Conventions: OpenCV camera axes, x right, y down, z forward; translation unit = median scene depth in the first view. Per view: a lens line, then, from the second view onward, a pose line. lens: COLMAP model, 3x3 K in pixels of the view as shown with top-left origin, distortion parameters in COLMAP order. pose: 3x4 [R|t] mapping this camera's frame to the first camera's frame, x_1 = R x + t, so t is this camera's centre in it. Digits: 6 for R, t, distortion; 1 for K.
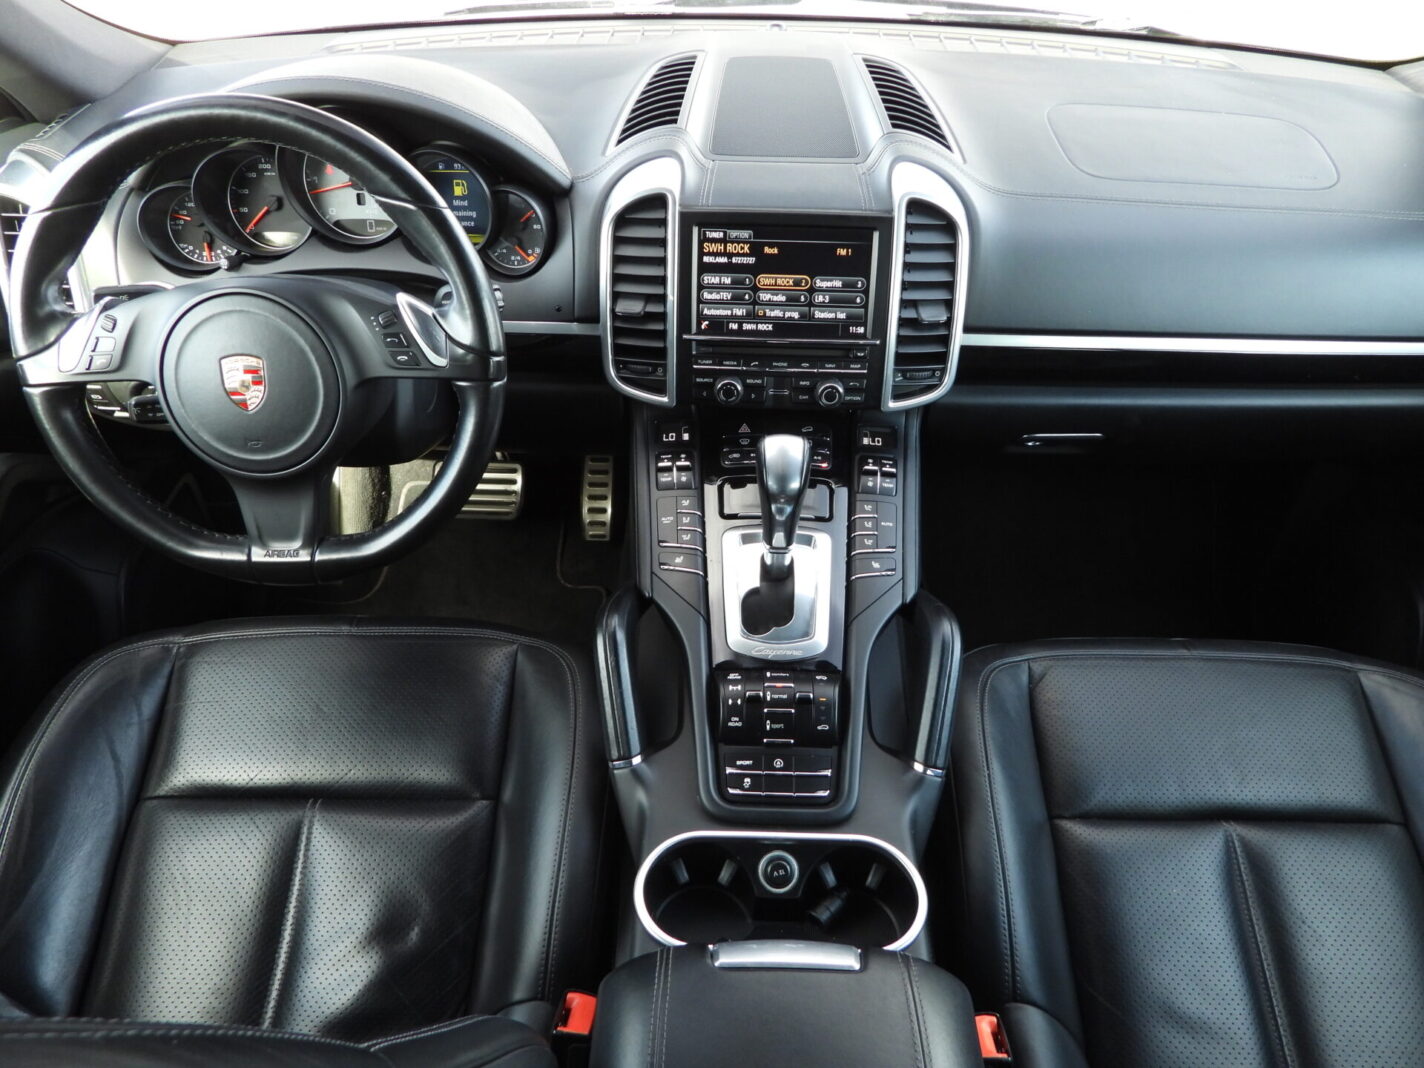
lens RADIAL K [[1033.5, 0, 713.5], [0, 1033.5, 534.1], [0, 0, 1]] dist [0.001711, -0.000354]
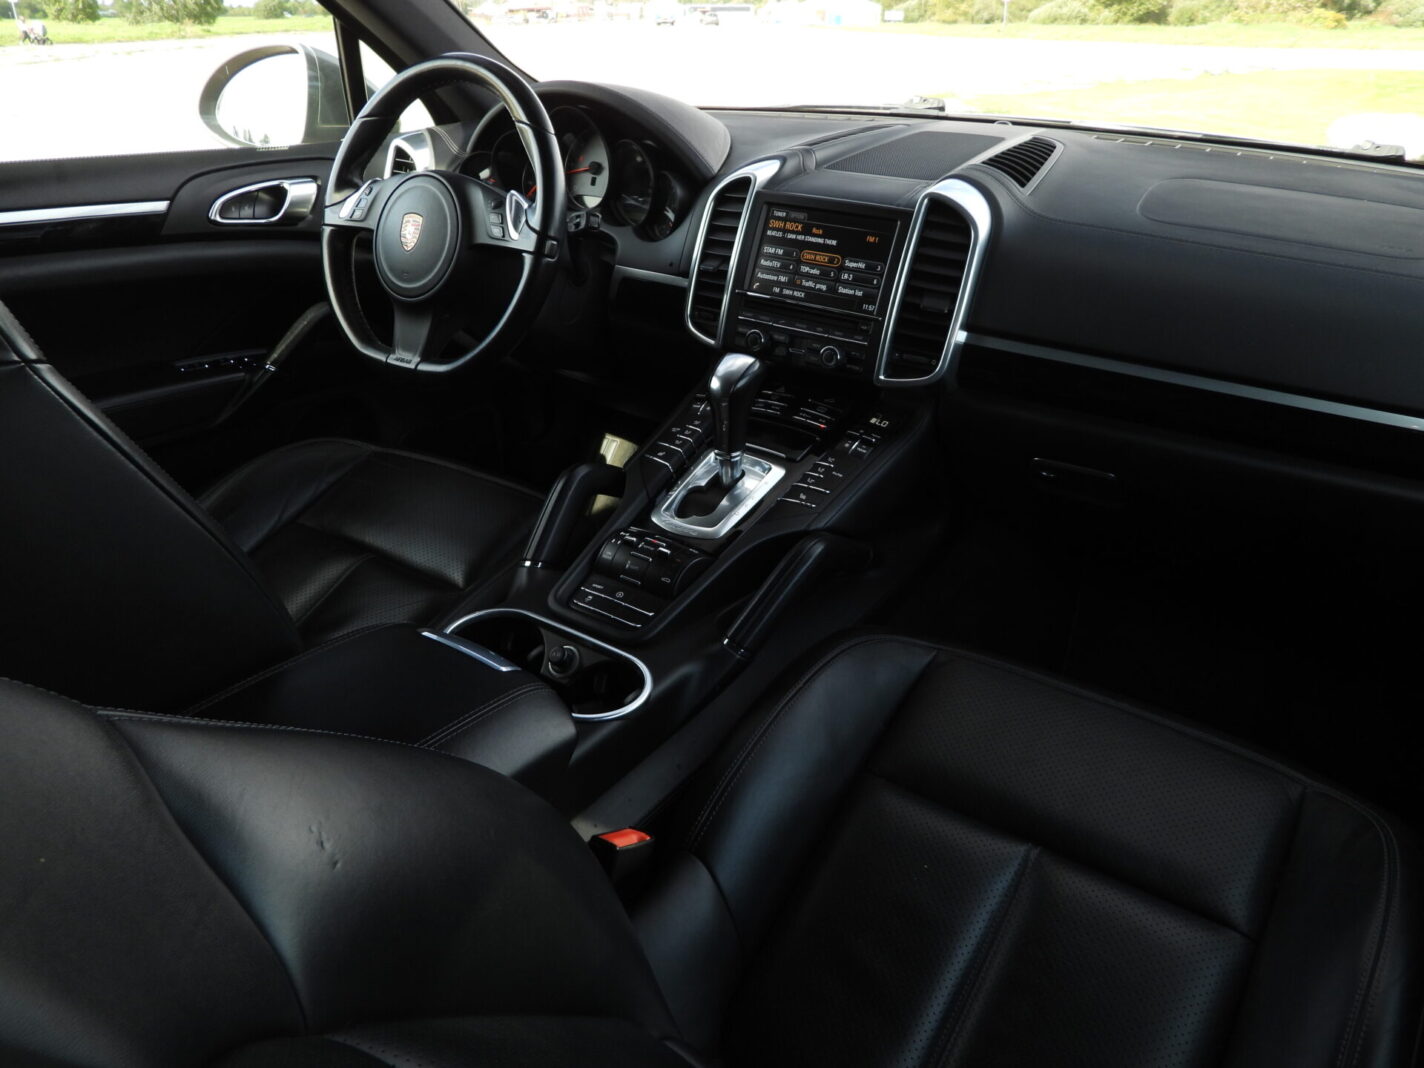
lens RADIAL K [[1033.5, 0, 711.6], [0, 1033.5, 534.4], [0, 0, 1]] dist [0.001711, -0.000354]
pose [[0.828995, 0.254273, -0.498109, 0.623771], [-0.360447, 0.923922, -0.128246, 0.239079], [0.427604, 0.285857, 0.857578, 0.028183]]
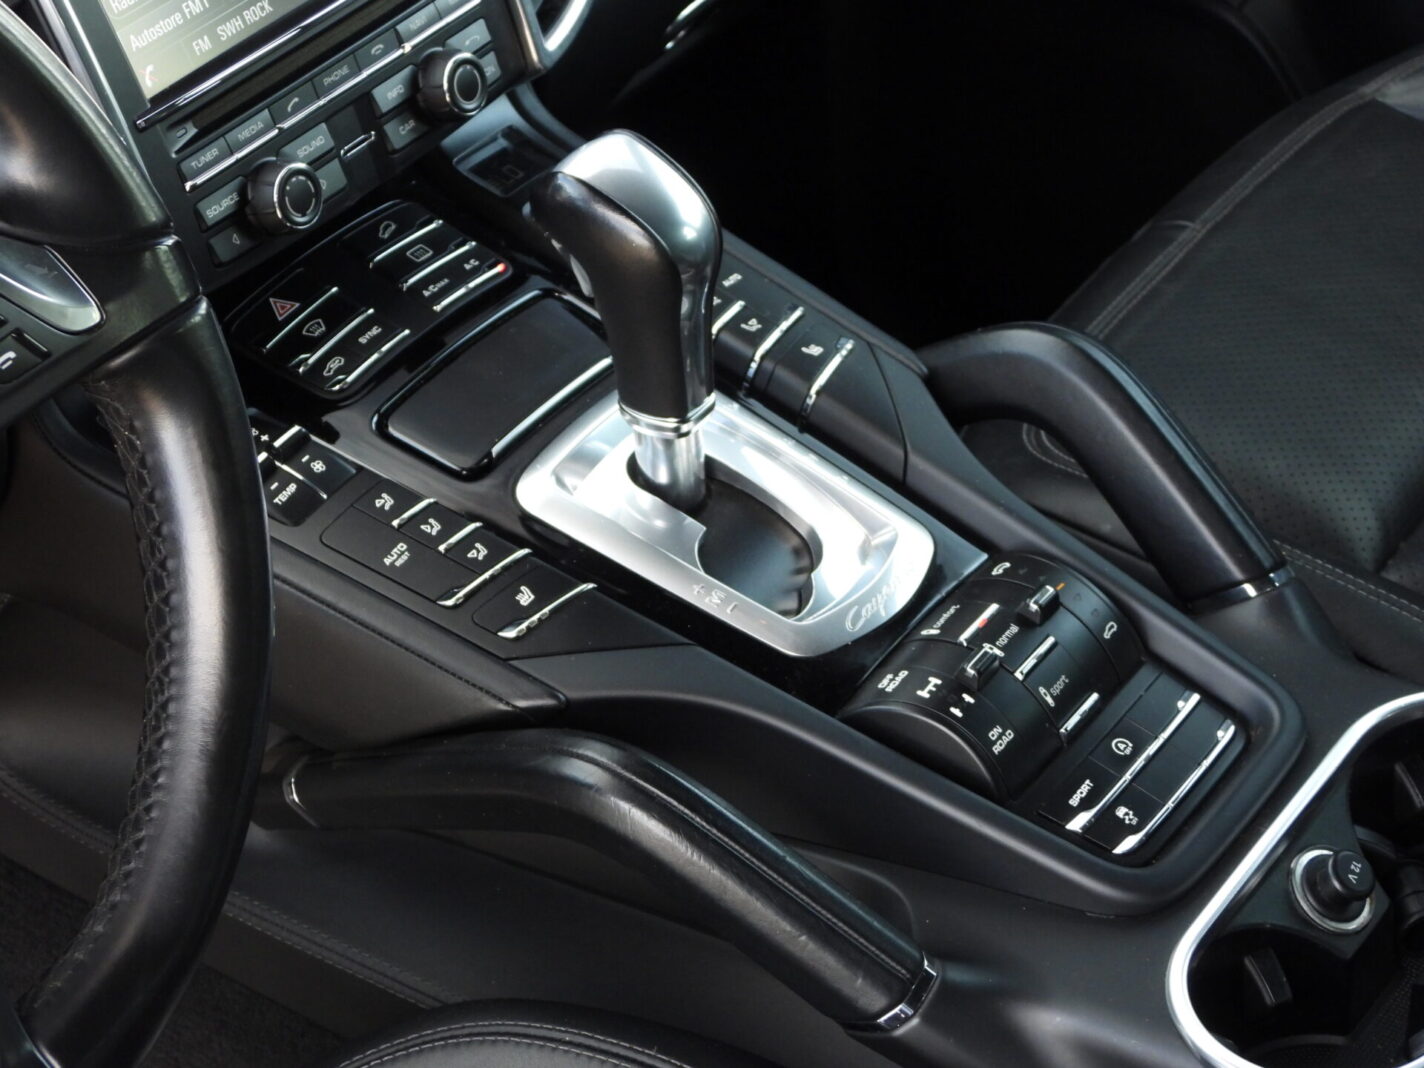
lens RADIAL K [[3410.7, 0, 710.2], [0, 3410.7, 534.4], [0, 0, 1]] dist [-0.089311, 0.000000]
pose [[0.541240, -0.518039, 0.662340, -0.790737], [0.604064, 0.787494, 0.122307, -0.101674], [-0.584949, 0.333899, 0.739153, 0.043097]]
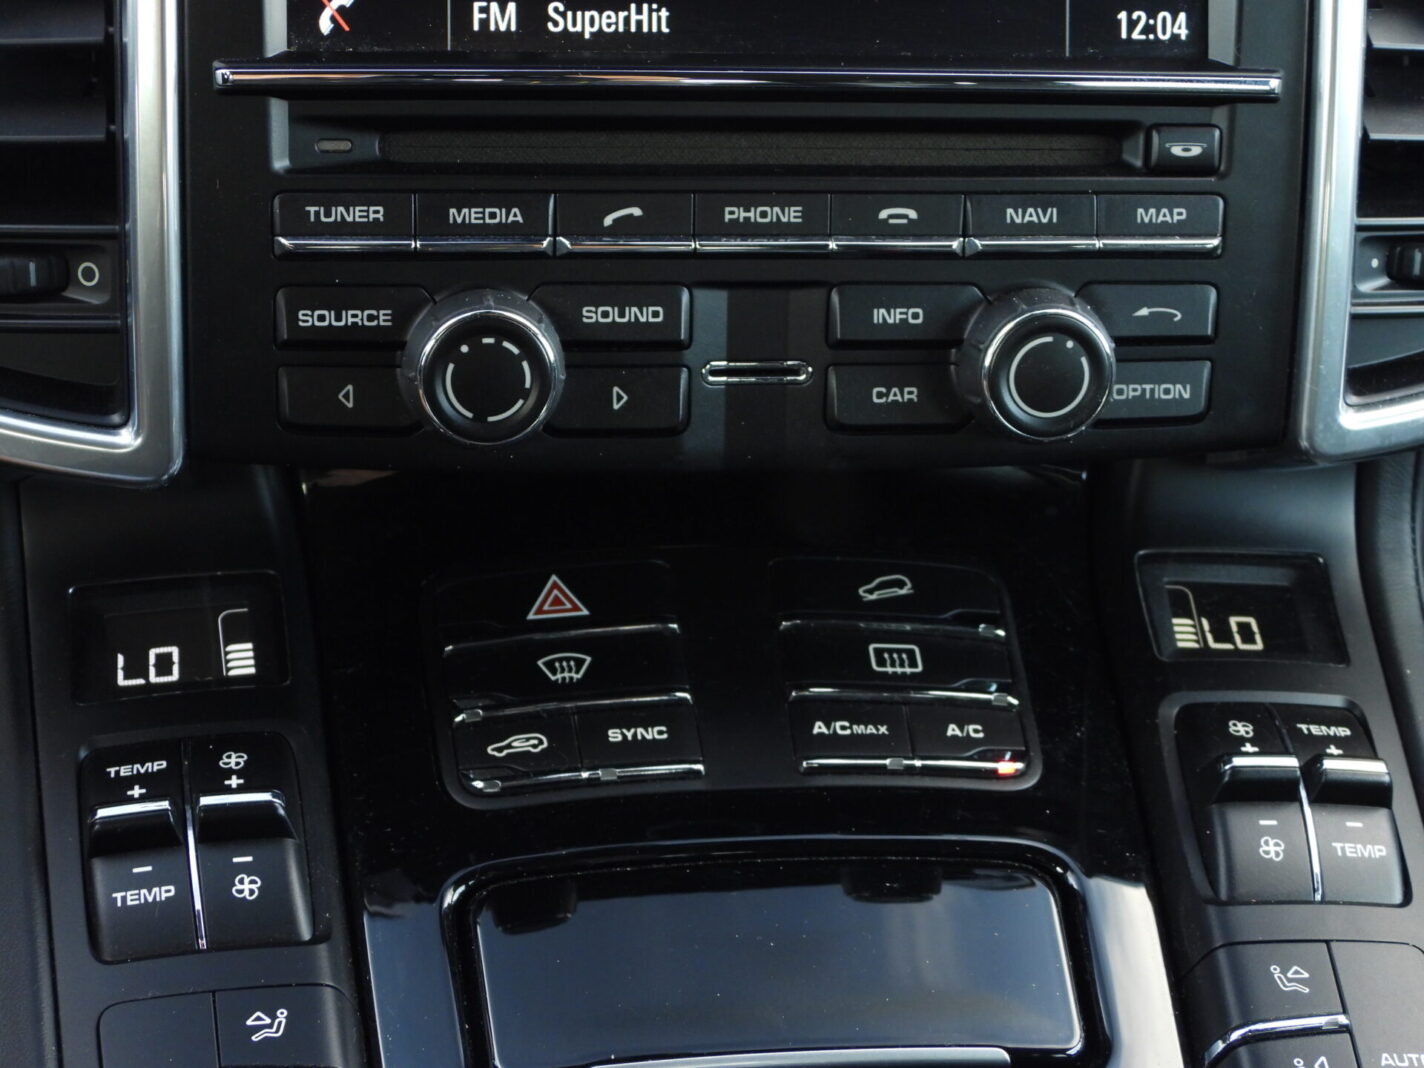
lens RADIAL K [[2840.2, 0, 703.9], [0, 2840.2, 526.1], [0, 0, 1]] dist [-0.008389, 0.000000]
pose [[0.985594, -0.041083, 0.164061, -0.029865], [0.071481, 0.980335, -0.183937, -0.019987], [-0.153278, 0.193015, 0.969150, 0.532568]]
